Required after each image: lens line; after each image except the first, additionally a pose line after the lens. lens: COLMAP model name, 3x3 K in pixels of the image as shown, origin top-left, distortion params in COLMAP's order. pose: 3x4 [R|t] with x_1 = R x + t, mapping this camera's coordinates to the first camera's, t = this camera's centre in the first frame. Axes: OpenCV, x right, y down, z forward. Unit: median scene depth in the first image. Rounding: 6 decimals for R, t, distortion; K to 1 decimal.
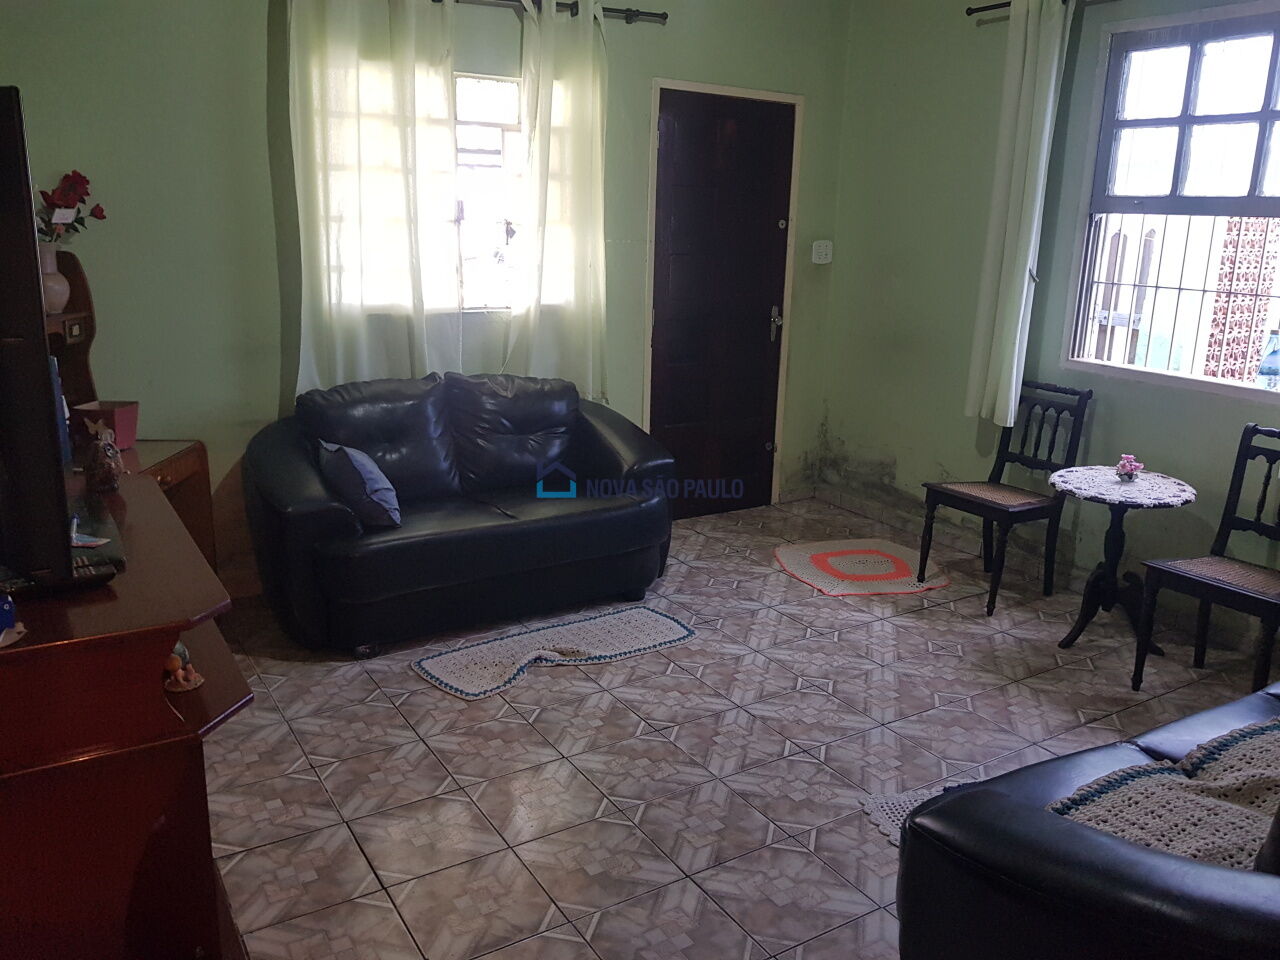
lens RADIAL K [[1000.7, 0, 640.0], [0, 1000.7, 480.0], [0, 0, 1]] dist [0.127130, -0.236780]
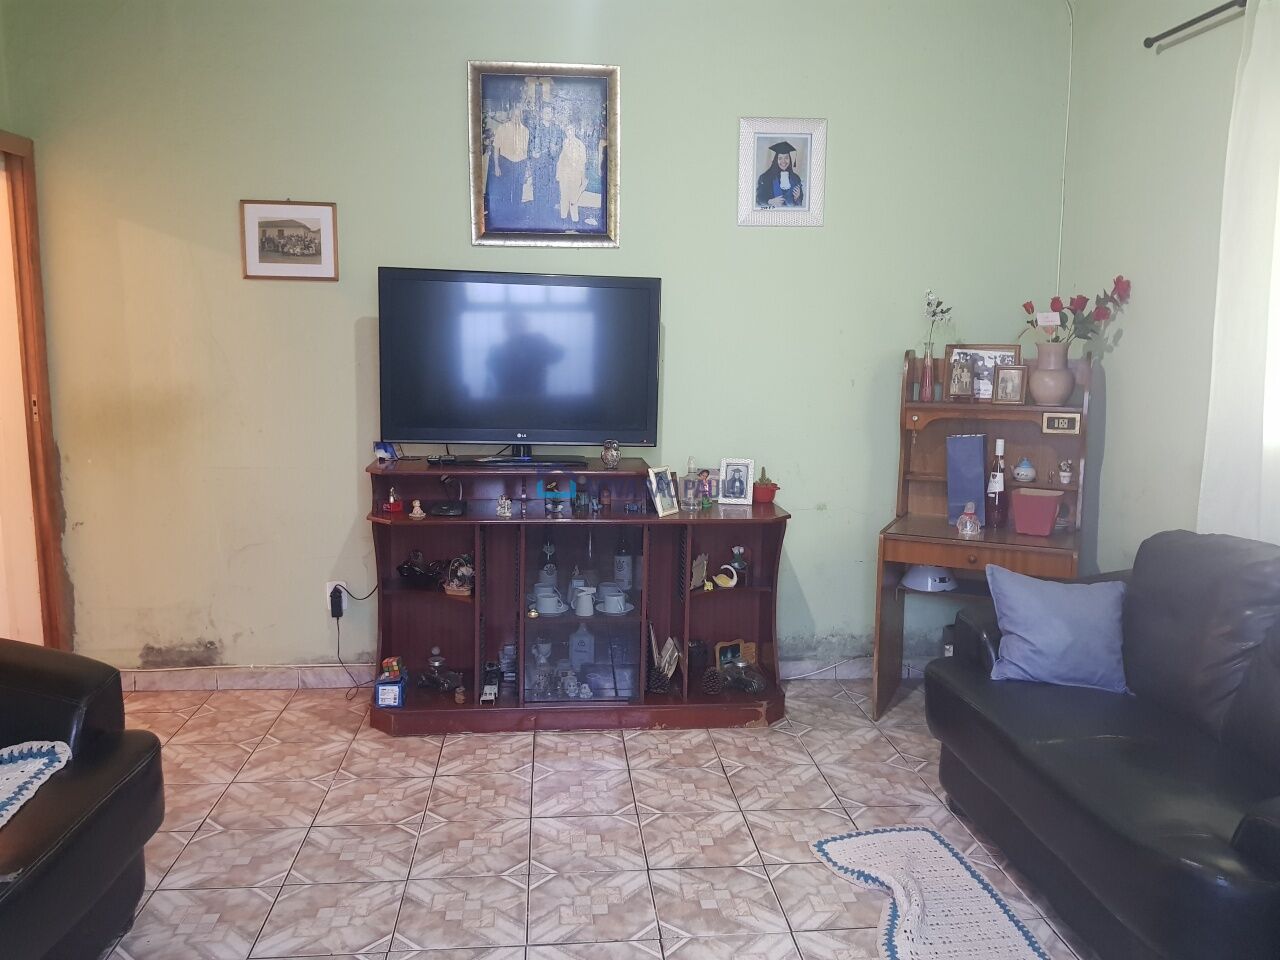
lens RADIAL K [[1000.7, 0, 640.0], [0, 1000.7, 480.0], [0, 0, 1]] dist [0.127130, -0.236780]
pose [[-0.442886, 0.099804, -0.891006, 0.594114], [-0.236329, 0.945644, 0.223395, -0.219827], [0.864870, 0.309509, -0.395226, 1.035223]]
